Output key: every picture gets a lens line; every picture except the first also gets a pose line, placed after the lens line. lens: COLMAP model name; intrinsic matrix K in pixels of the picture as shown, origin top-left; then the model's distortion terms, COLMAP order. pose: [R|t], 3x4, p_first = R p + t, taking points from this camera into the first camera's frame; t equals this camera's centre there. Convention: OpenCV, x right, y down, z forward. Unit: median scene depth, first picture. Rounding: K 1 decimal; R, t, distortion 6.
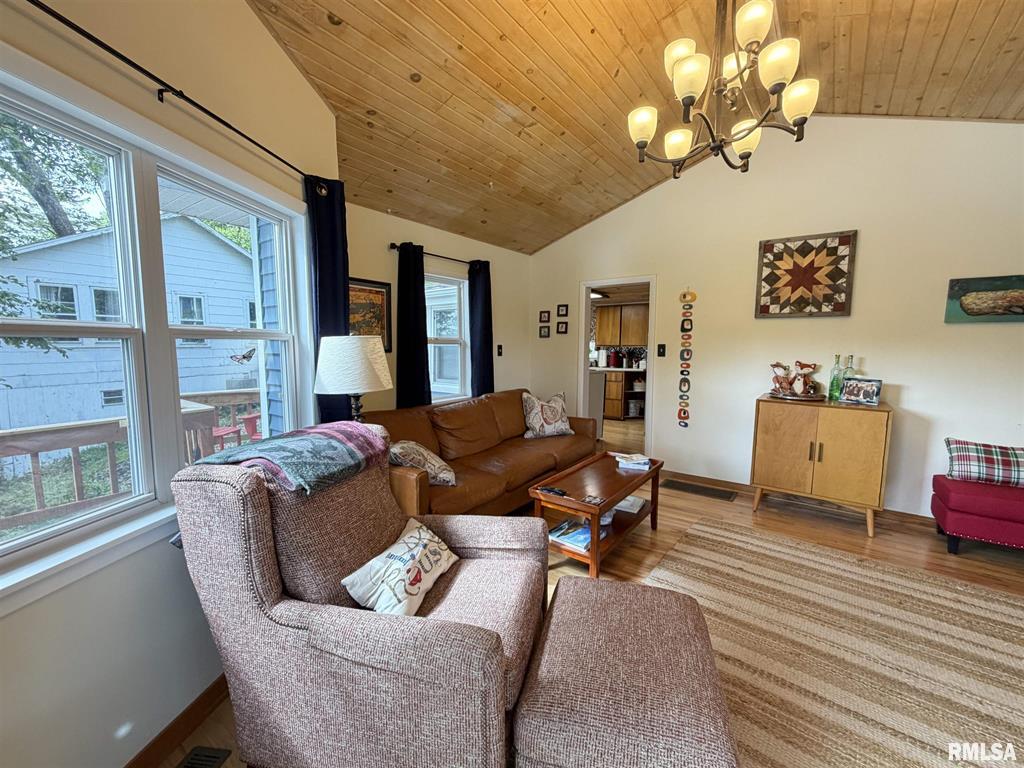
lens RADIAL K [[419.8, 0, 513.1], [0, 419.8, 383.1], [0, 0, 1]] dist [0.000187, -0.000281]
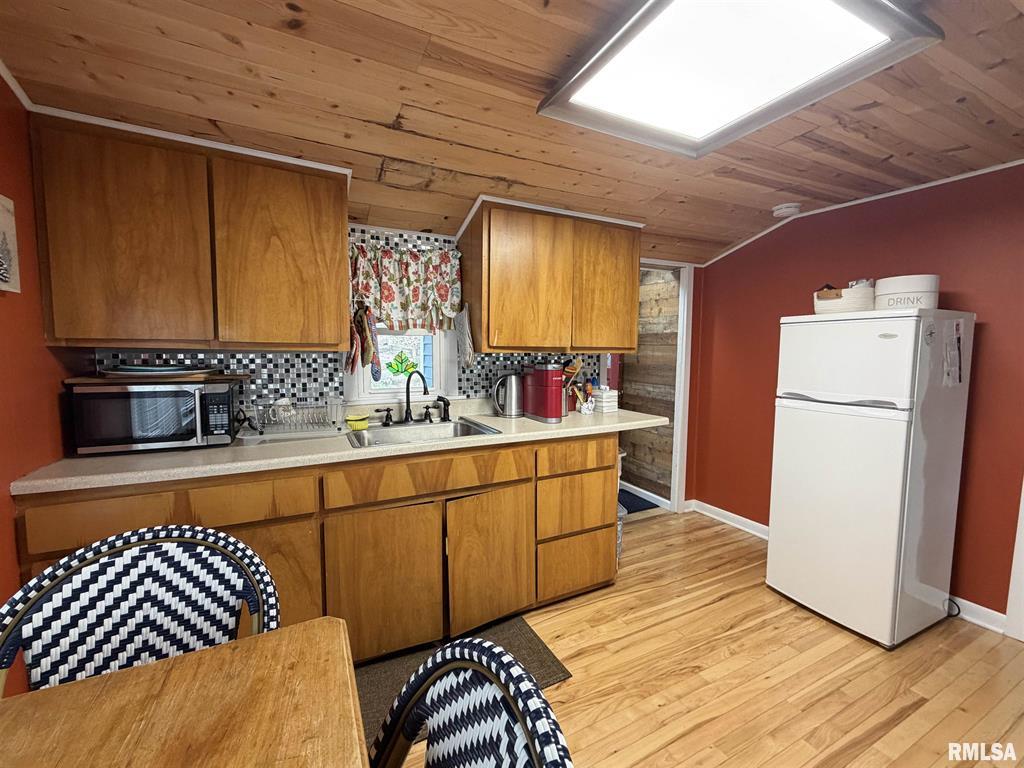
lens RADIAL K [[419.8, 0, 513.1], [0, 419.8, 383.1], [0, 0, 1]] dist [0.000187, -0.000281]
pose [[0.444465, -0.078613, 0.892340, -0.094990], [0.075874, 0.995866, 0.049941, -0.180062], [-0.892577, 0.045509, 0.448592, 1.950920]]
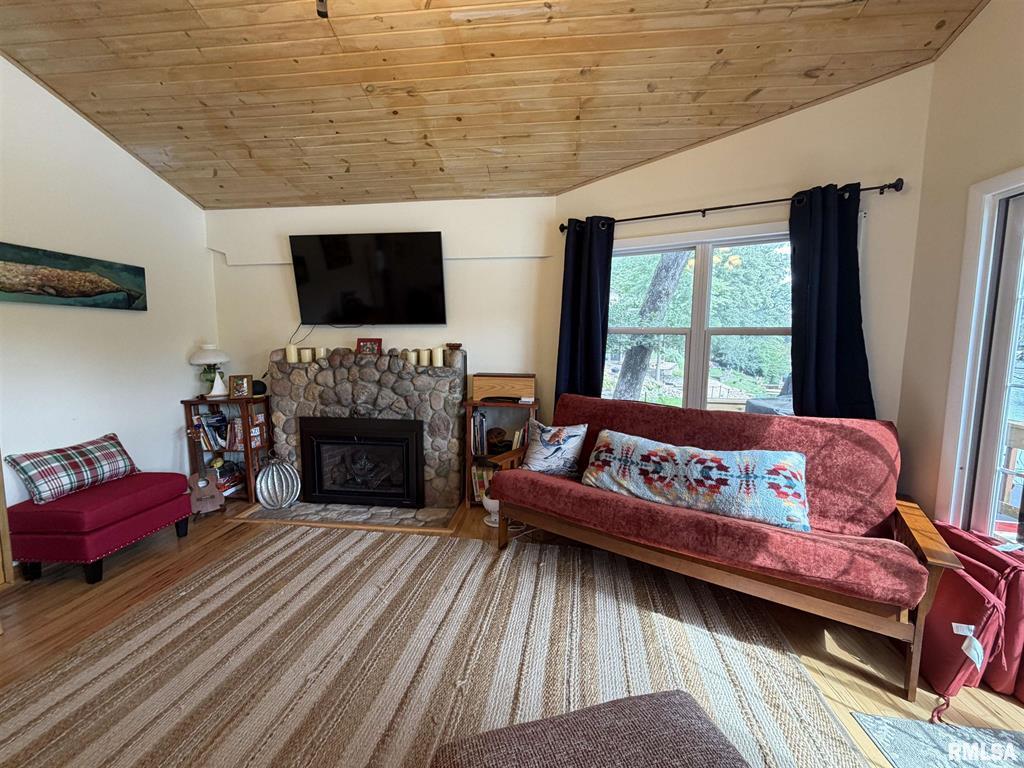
lens RADIAL K [[419.8, 0, 513.1], [0, 419.8, 383.1], [0, 0, 1]] dist [0.000187, -0.000281]
pose [[-0.512600, -0.097033, 0.853127, -0.040007], [0.074664, 0.984793, 0.156870, -0.042261], [-0.855375, 0.144110, -0.497560, 0.534795]]
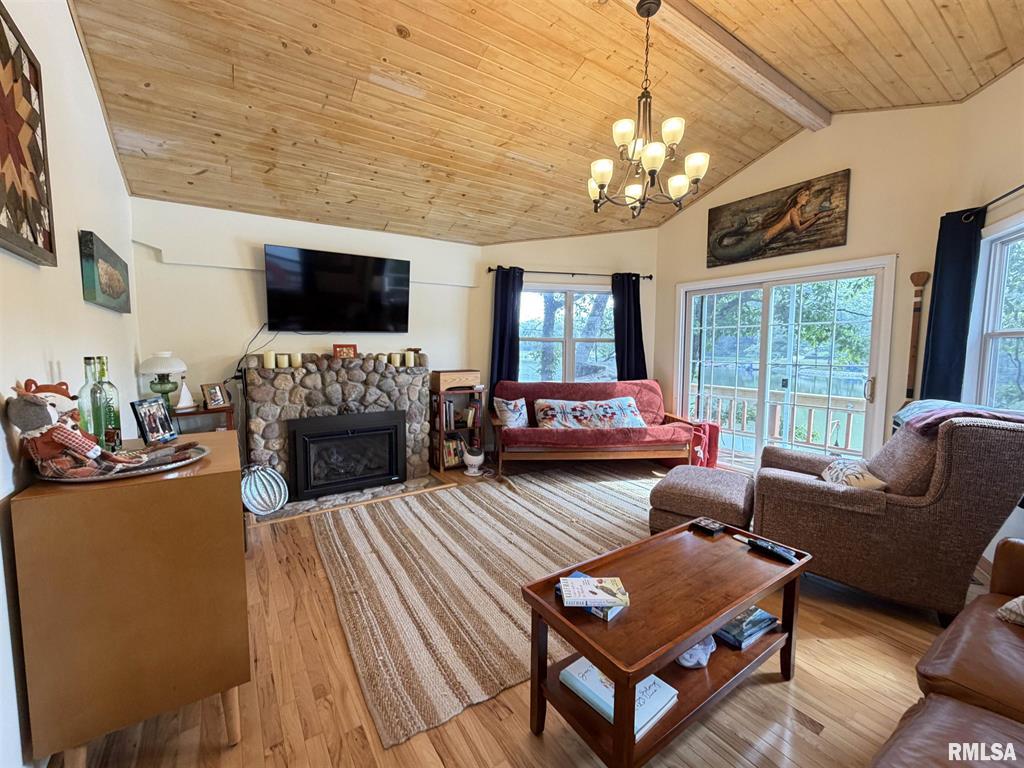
lens RADIAL K [[419.8, 0, 513.1], [0, 419.8, 383.1], [0, 0, 1]] dist [0.000187, -0.000281]
pose [[-0.947535, -0.033869, 0.317854, 0.209047], [0.025326, 0.983291, 0.180271, -0.107369], [-0.318648, 0.178863, -0.930844, 1.261612]]
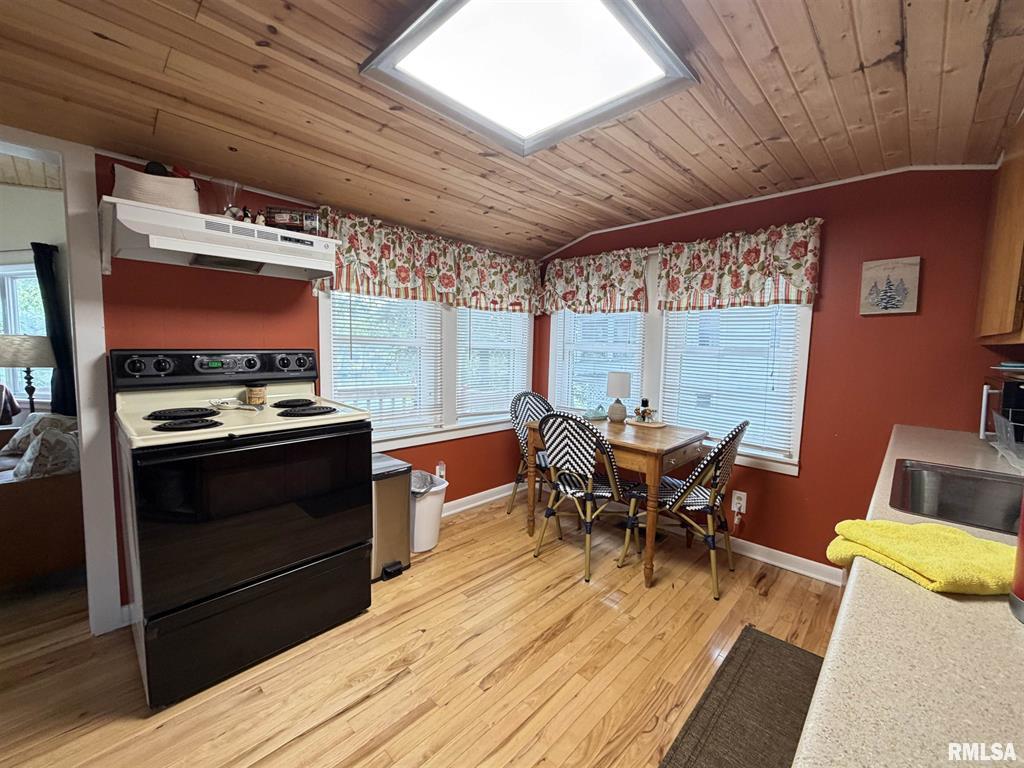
lens RADIAL K [[419.8, 0, 513.1], [0, 419.8, 383.1], [0, 0, 1]] dist [0.000187, -0.000281]
pose [[-0.109504, 0.067957, -0.991661, 0.689203], [-0.103830, 0.991420, 0.079406, -0.161192], [0.988549, 0.111659, -0.101509, 2.000604]]
